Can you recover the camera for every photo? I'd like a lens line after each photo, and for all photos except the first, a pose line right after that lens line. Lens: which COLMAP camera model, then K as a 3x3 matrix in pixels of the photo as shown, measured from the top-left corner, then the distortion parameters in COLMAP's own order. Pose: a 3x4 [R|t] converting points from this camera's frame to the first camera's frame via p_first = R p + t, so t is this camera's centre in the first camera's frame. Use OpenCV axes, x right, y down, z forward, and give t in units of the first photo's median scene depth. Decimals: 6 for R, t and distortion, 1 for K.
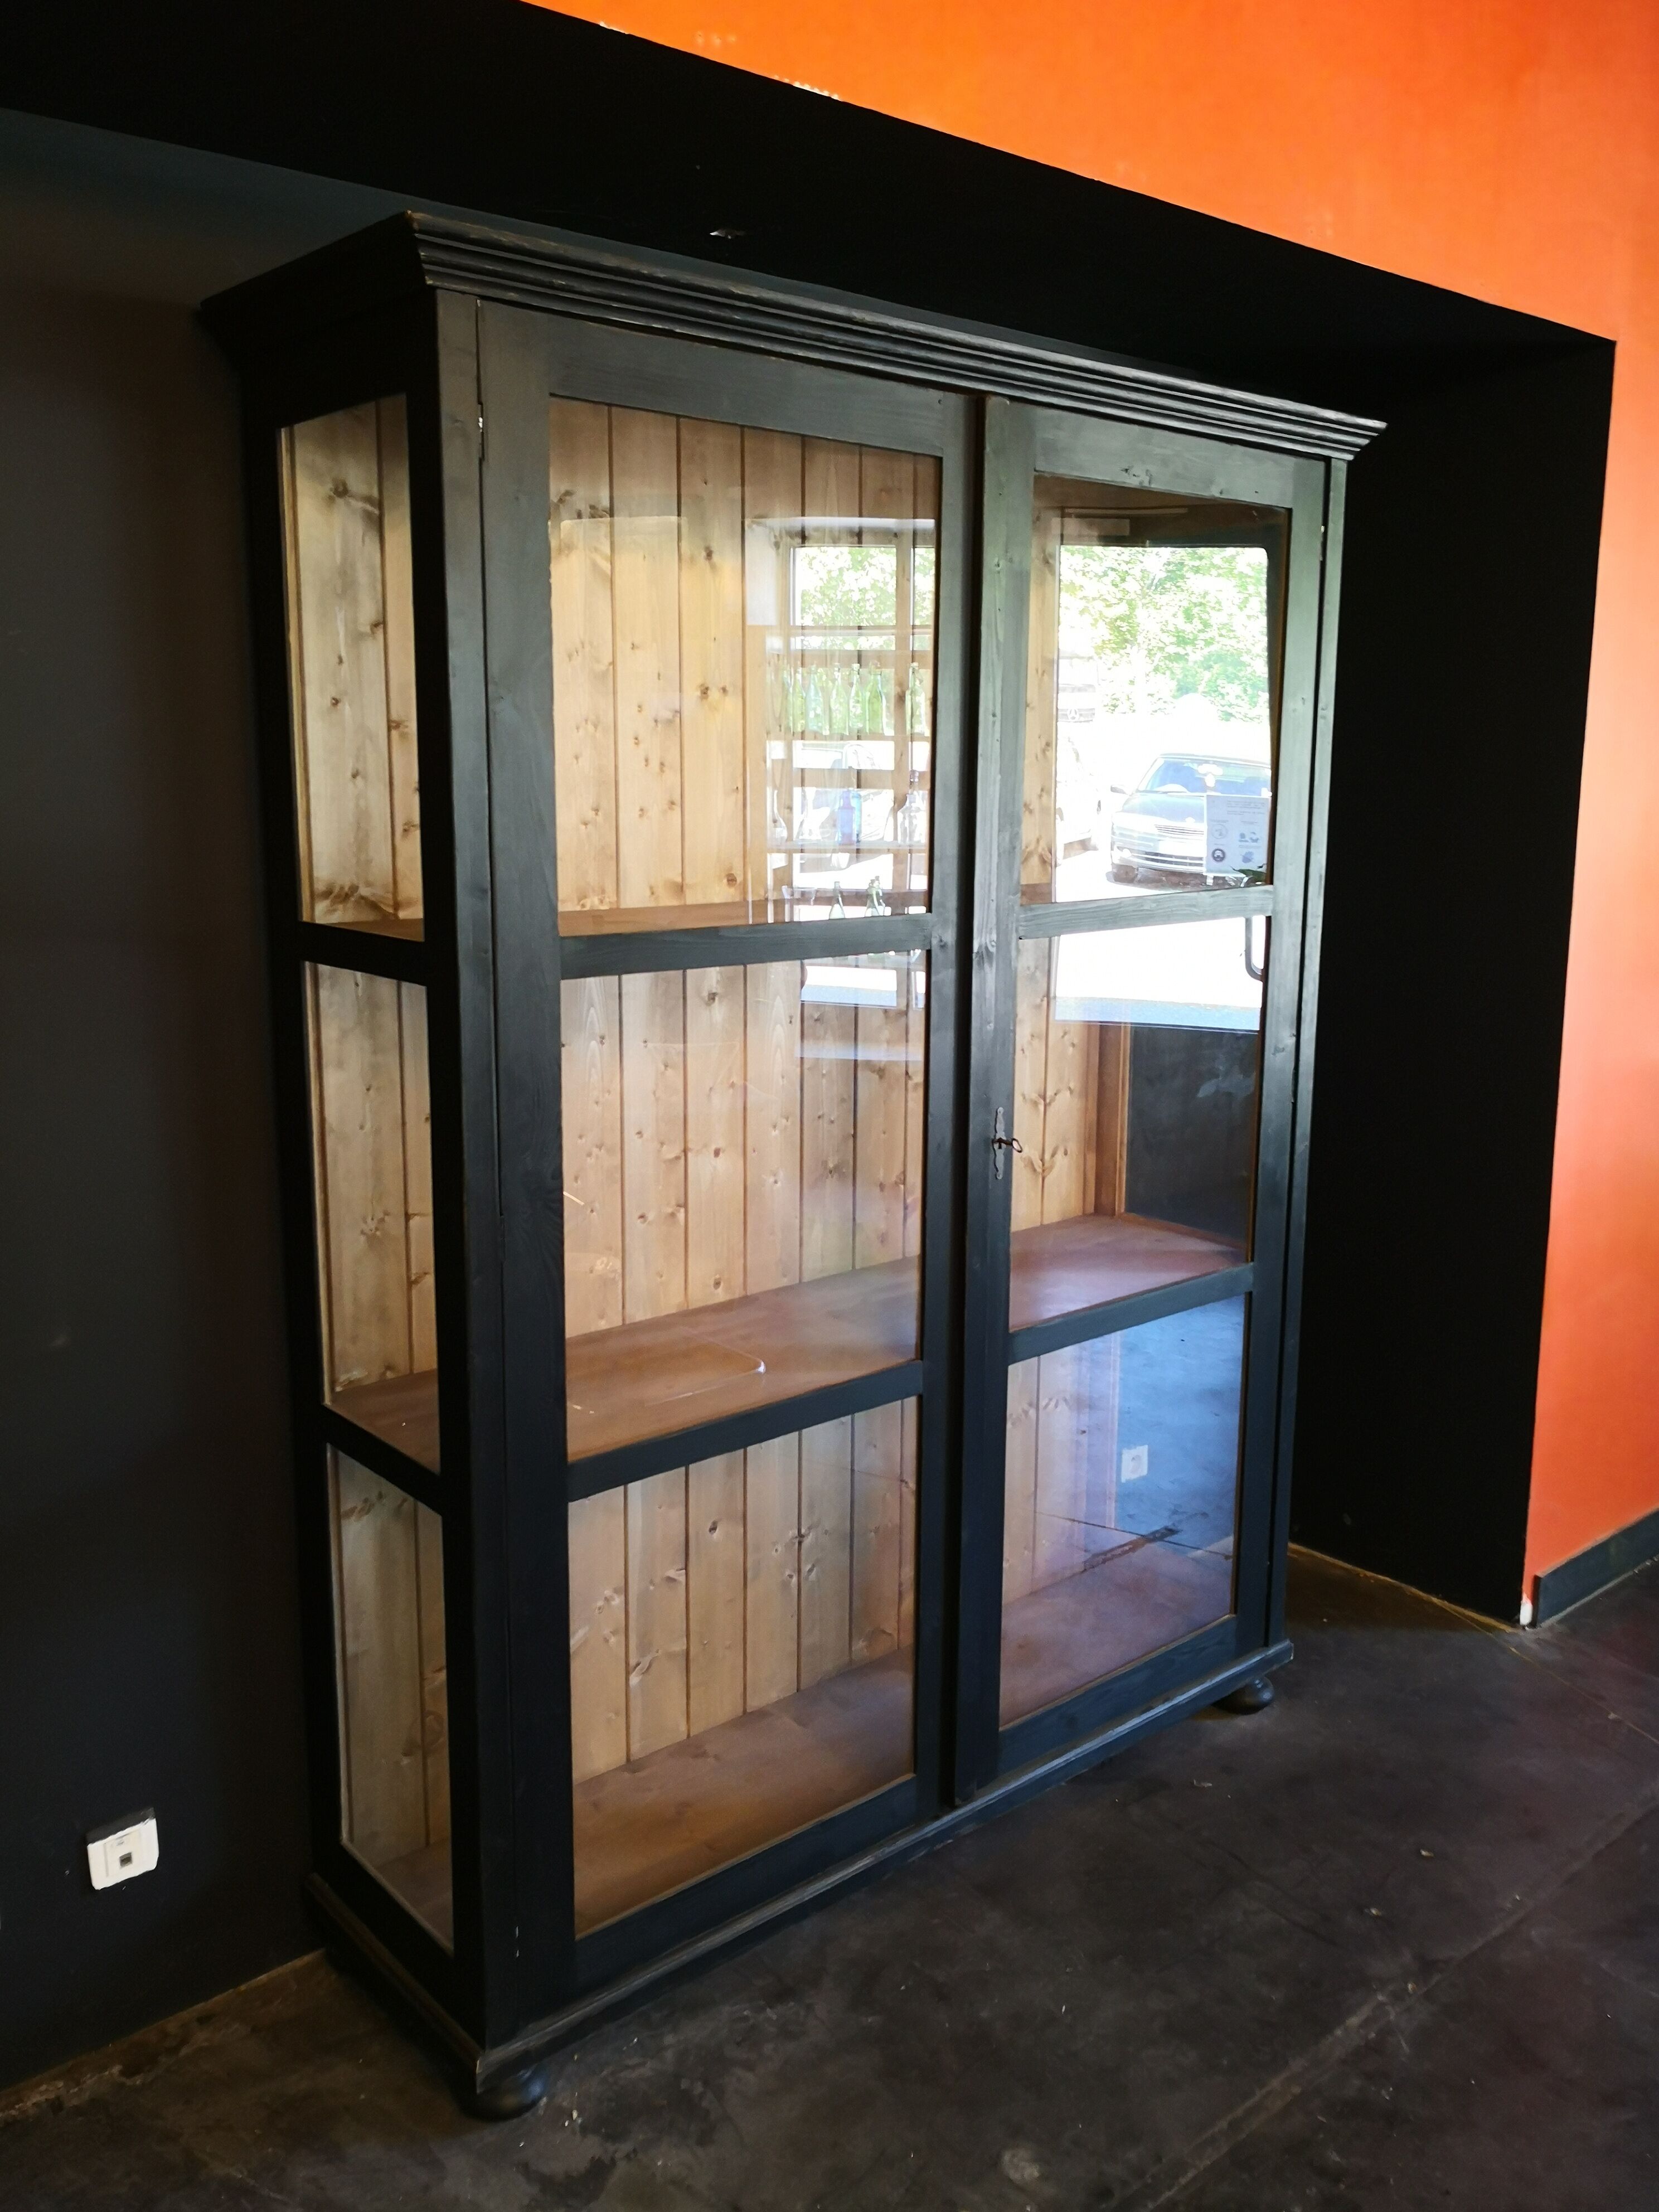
lens RADIAL K [[1797.5, 0, 812.3], [0, 1797.5, 1087.6], [0, 0, 1]] dist [0.029359, -0.065268]
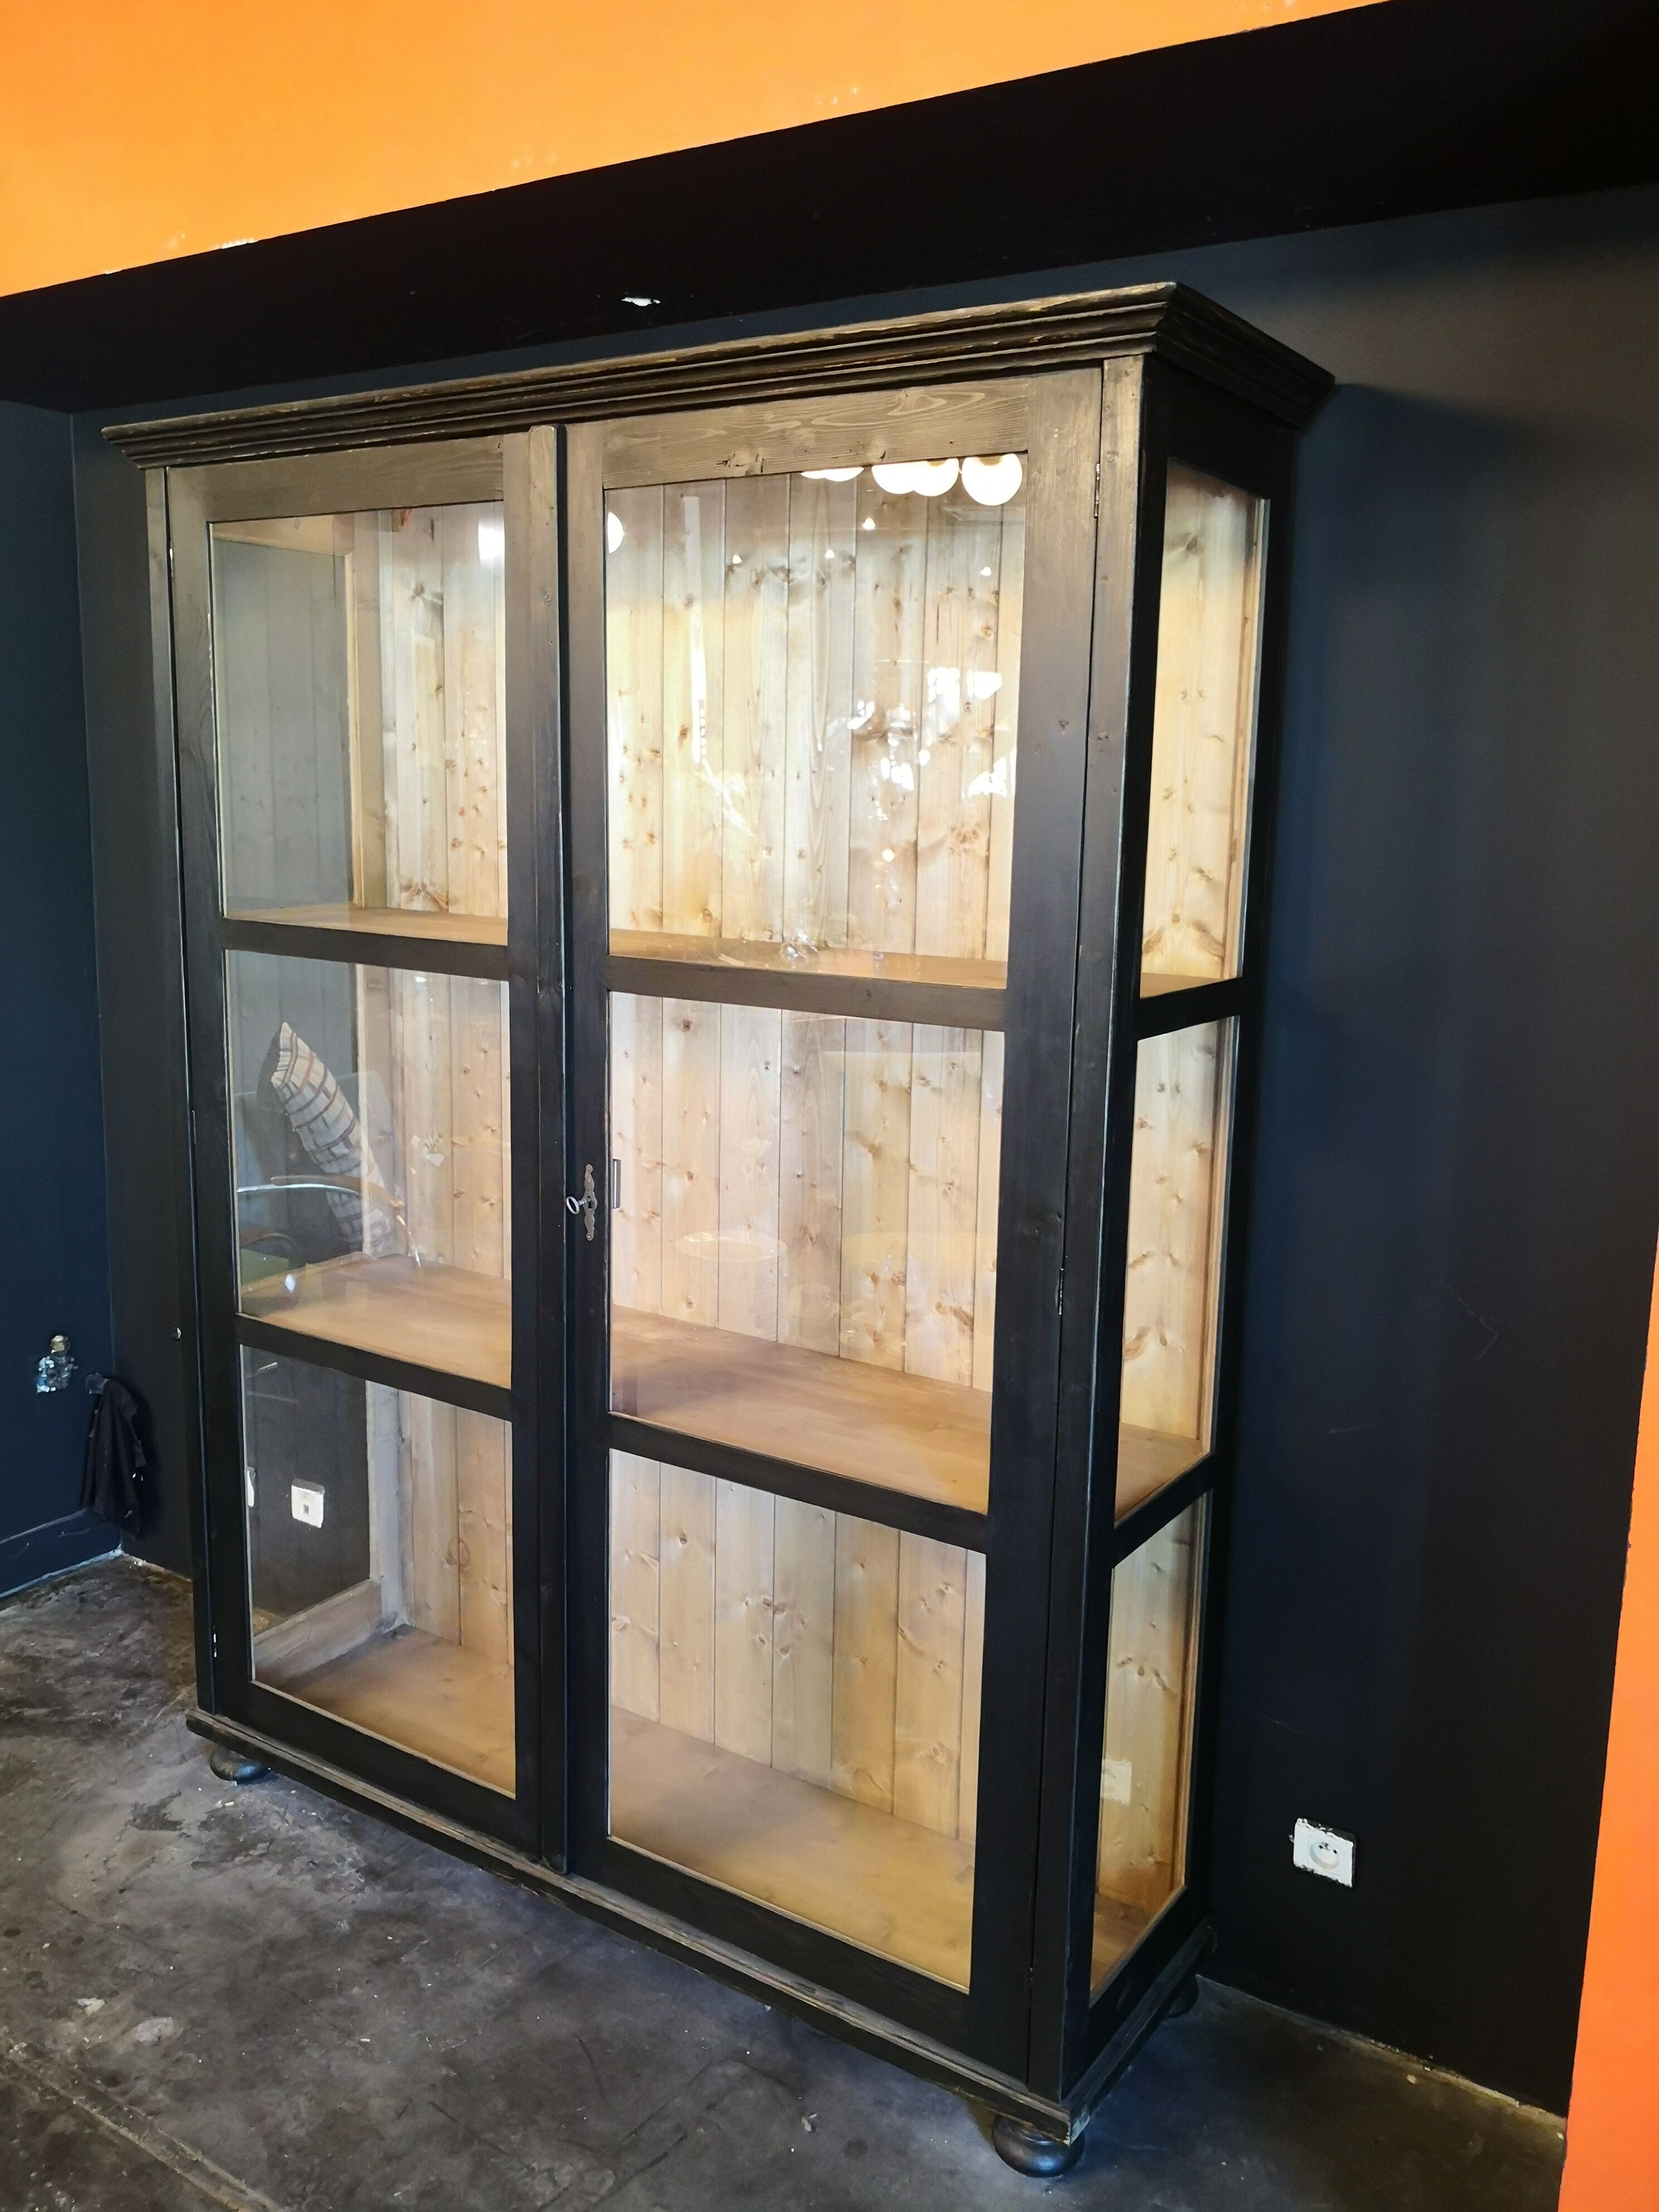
lens RADIAL K [[1797.5, 0, 826.5], [0, 1797.5, 1088.0], [0, 0, 1]] dist [0.029359, -0.065268]
pose [[0.280715, 0.167173, -0.945120, 1.055450], [-0.193597, 0.974337, 0.114839, -0.165838], [0.940063, 0.150736, 0.305875, 0.844791]]
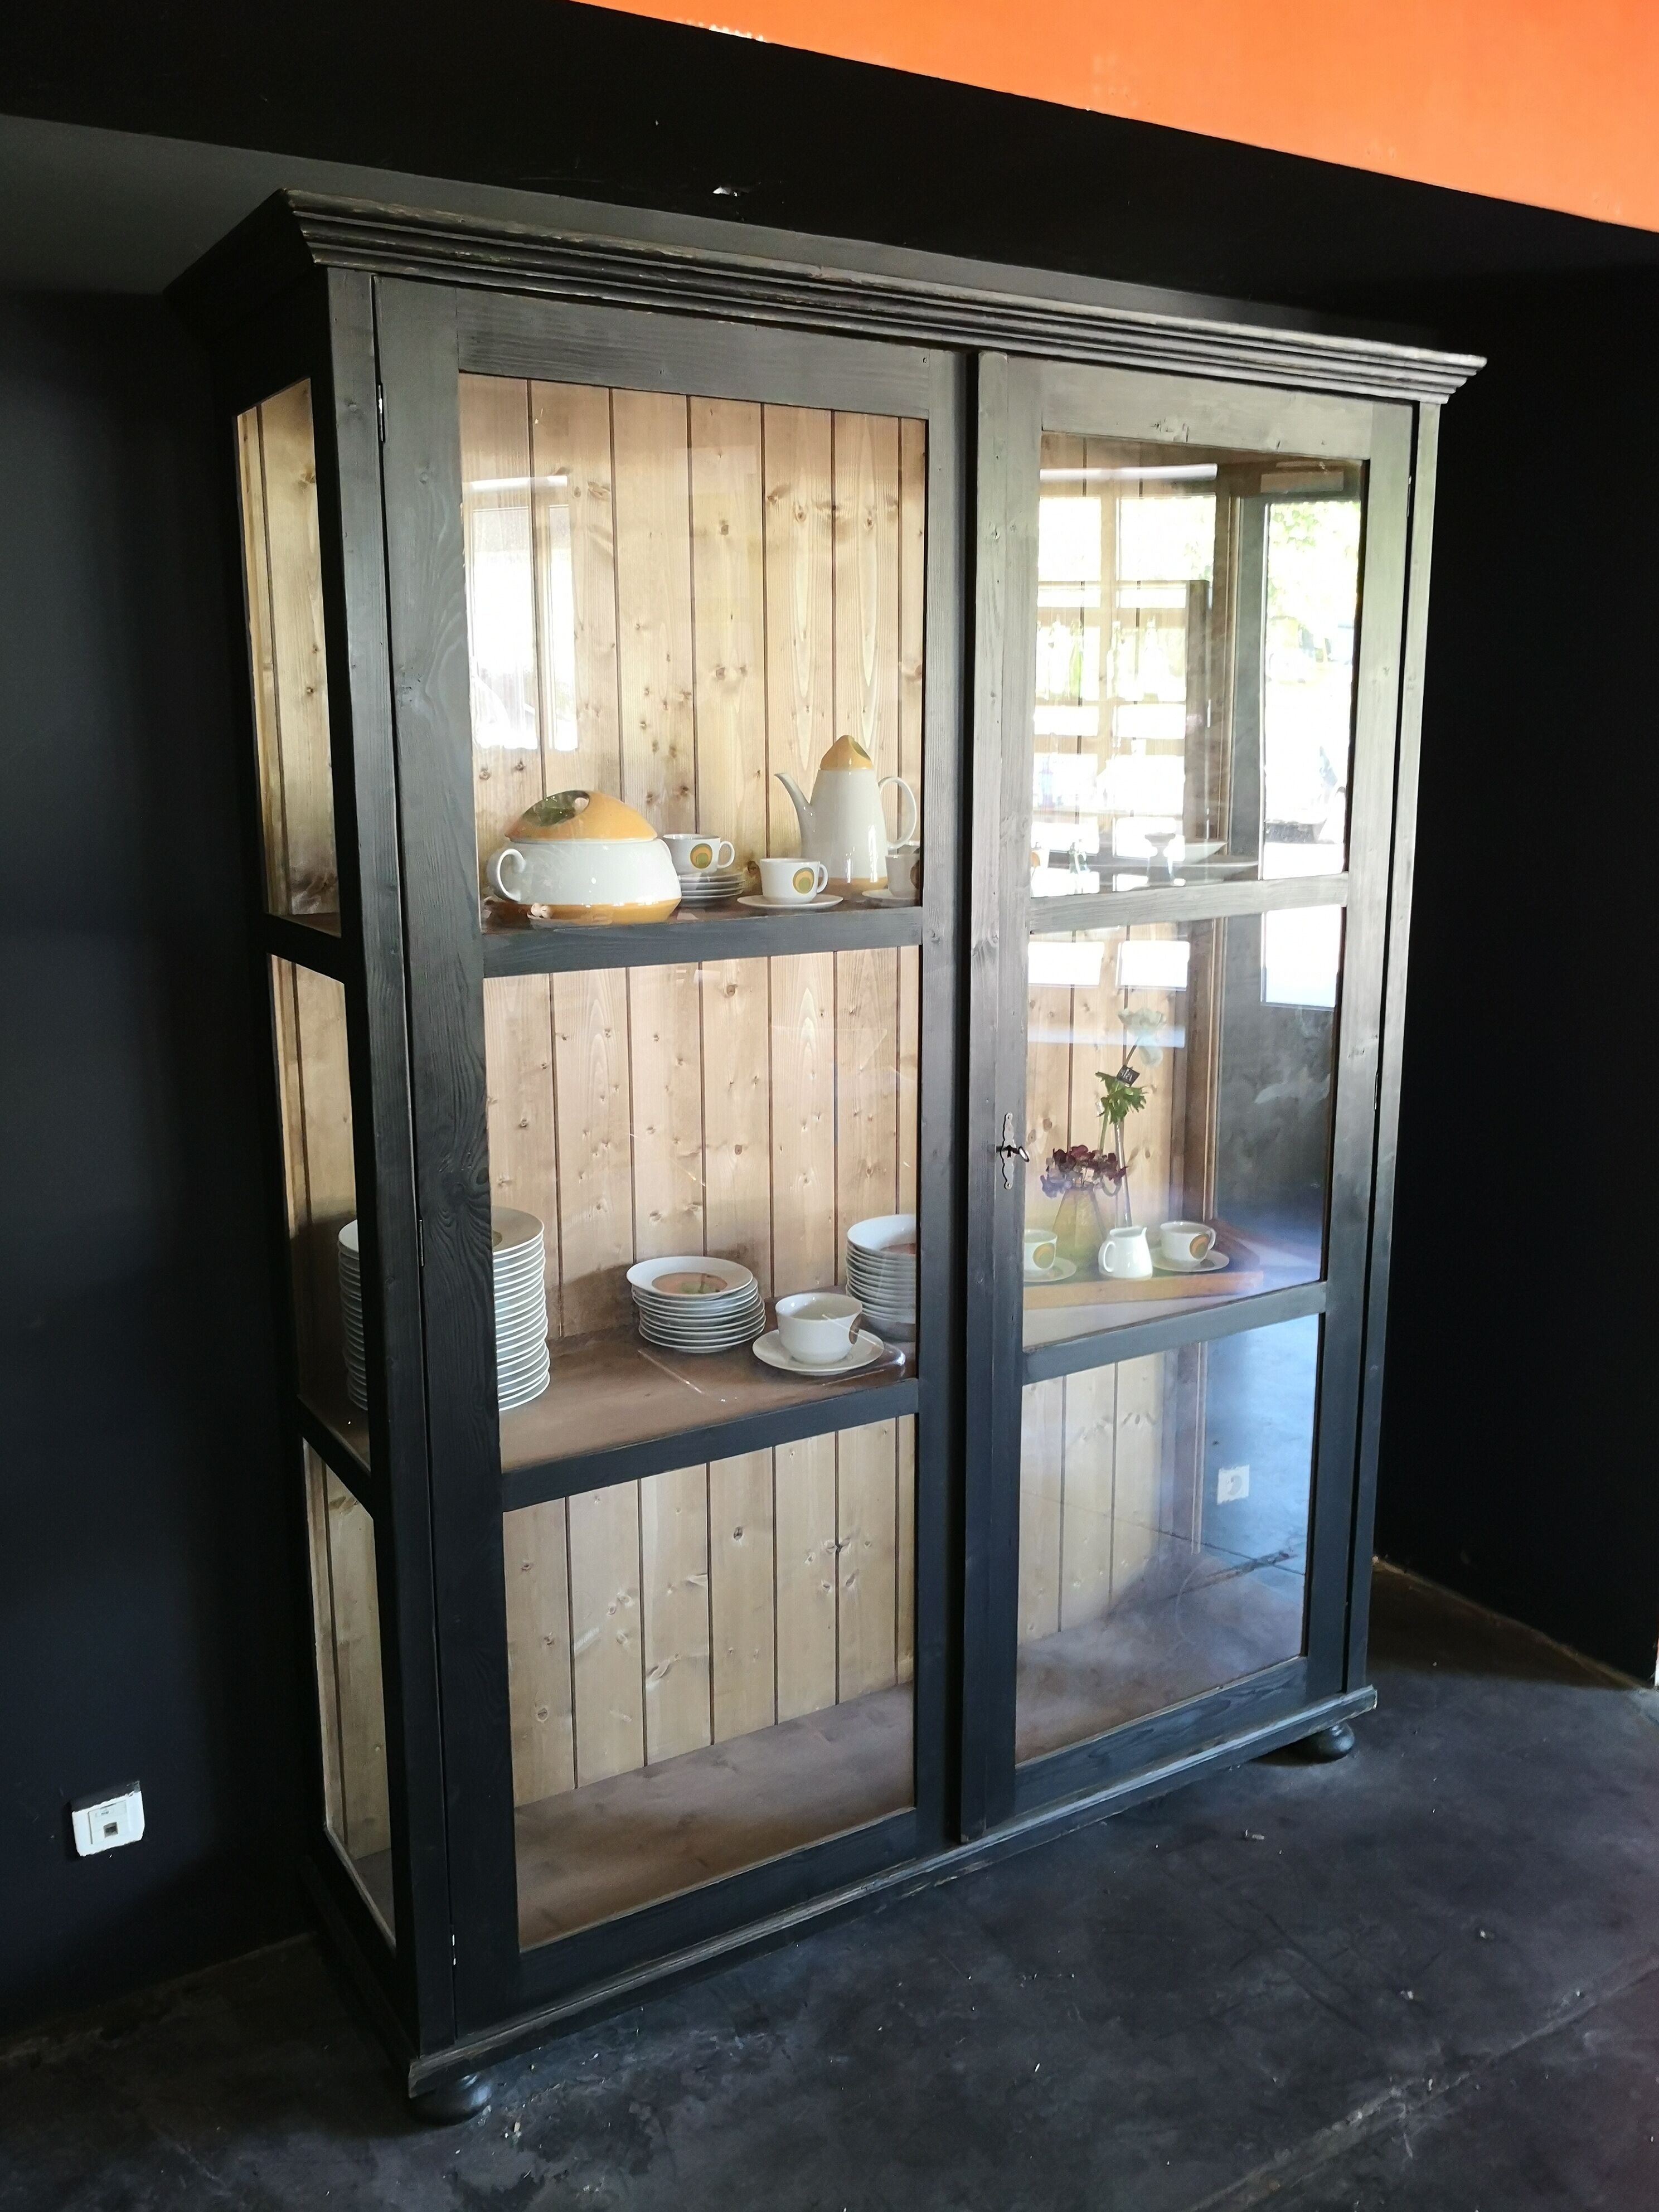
lens RADIAL K [[1797.5, 0, 810.9], [0, 1797.5, 1089.0], [0, 0, 1]] dist [0.029359, -0.065268]
pose [[0.987085, 0.021640, -0.158732, 0.155843], [-0.018546, 0.999609, 0.020946, -0.019642], [0.159123, -0.017732, 0.987100, 0.056874]]
